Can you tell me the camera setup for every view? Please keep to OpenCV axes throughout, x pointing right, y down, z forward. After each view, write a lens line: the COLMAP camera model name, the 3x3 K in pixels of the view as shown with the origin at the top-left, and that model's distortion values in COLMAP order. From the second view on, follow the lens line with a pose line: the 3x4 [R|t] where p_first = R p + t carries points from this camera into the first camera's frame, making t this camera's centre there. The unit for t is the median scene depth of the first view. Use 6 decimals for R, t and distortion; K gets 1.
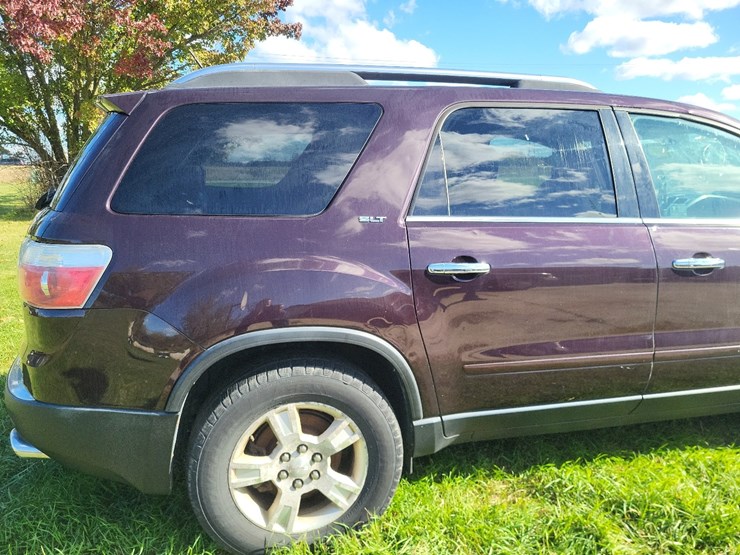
lens RADIAL K [[543.1, 0, 376.5], [0, 543.1, 261.9], [0, 0, 1]] dist [0.049050, -0.034194]
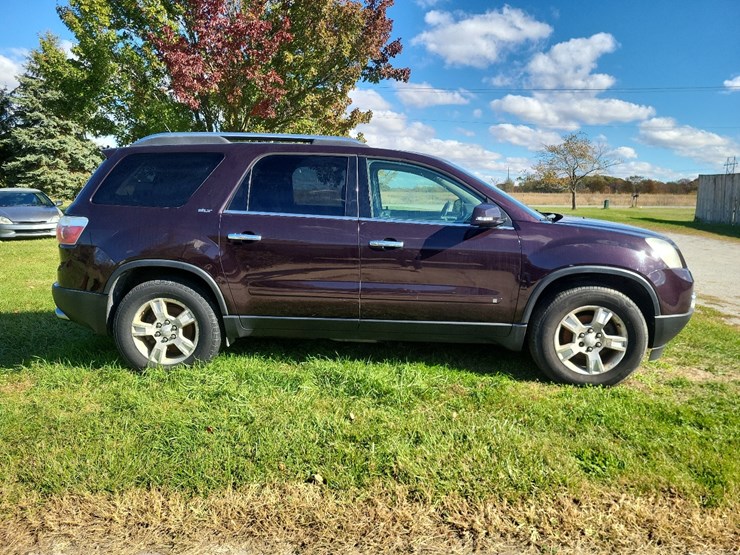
lens RADIAL K [[543.1, 0, 371.0], [0, 543.1, 264.9], [0, 0, 1]] dist [0.049050, -0.034194]
pose [[0.965004, 0.058513, -0.255623, 1.104069], [-0.071079, 0.996661, -0.040194, 0.156227], [0.252417, 0.056957, 0.965941, -0.789129]]
